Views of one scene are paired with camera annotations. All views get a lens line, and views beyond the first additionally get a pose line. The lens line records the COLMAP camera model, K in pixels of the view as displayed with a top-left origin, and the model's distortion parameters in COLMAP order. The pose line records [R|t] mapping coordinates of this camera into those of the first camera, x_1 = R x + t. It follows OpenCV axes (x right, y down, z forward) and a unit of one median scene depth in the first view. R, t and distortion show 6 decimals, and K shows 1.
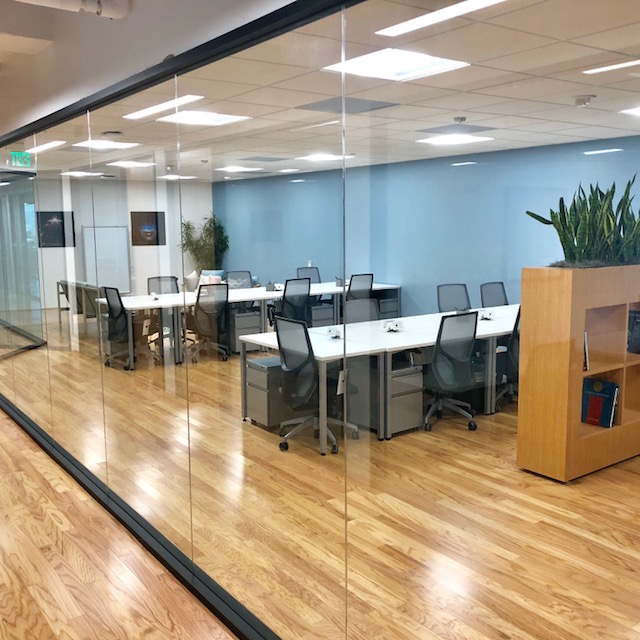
lens RADIAL K [[687.0, 0, 319.5], [0, 687.0, 309.7], [0, 0, 1]] dist [0.157932, -0.433072]
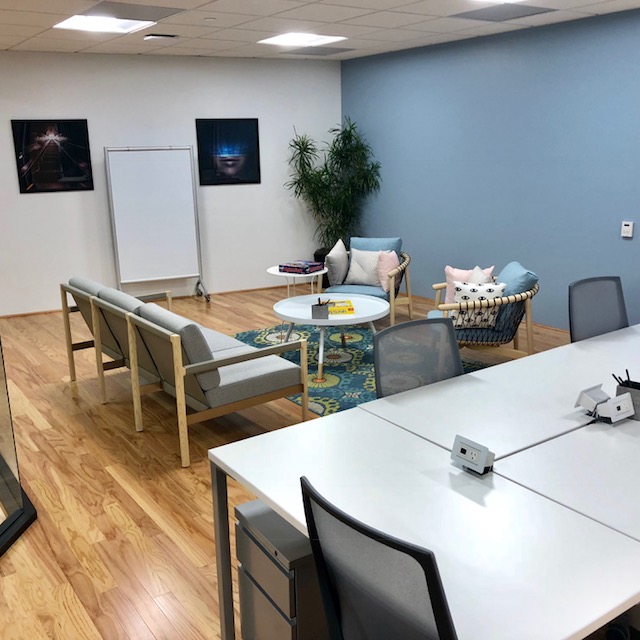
lens RADIAL K [[687.0, 0, 319.5], [0, 687.0, 309.7], [0, 0, 1]] dist [0.157932, -0.433072]
pose [[0.999892, -0.008747, -0.011841, -0.460965], [0.010056, 0.993267, 0.115409, -0.154904], [0.010751, -0.115516, 0.993247, 1.242293]]
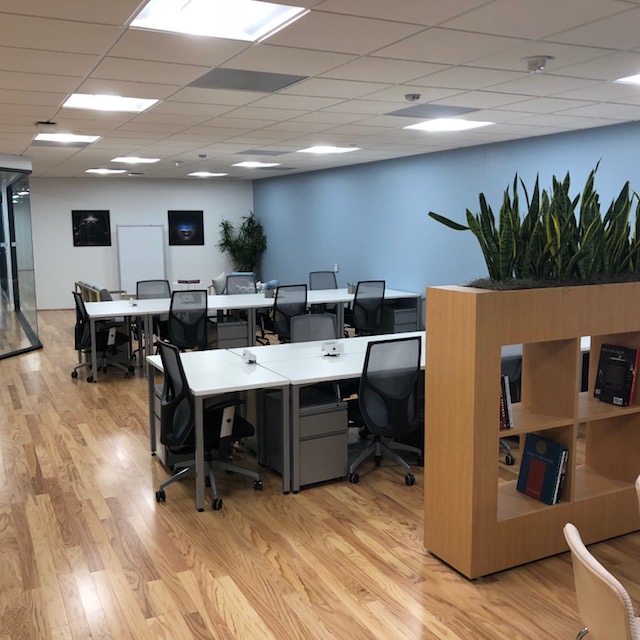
lens RADIAL K [[687.0, 0, 319.5], [0, 687.0, 309.7], [0, 0, 1]] dist [0.157932, -0.433072]
pose [[0.987122, 0.024166, -0.158131, 0.246683], [-0.023776, 0.999708, 0.004360, -0.030172], [0.158191, -0.000544, 0.987408, 0.200367]]
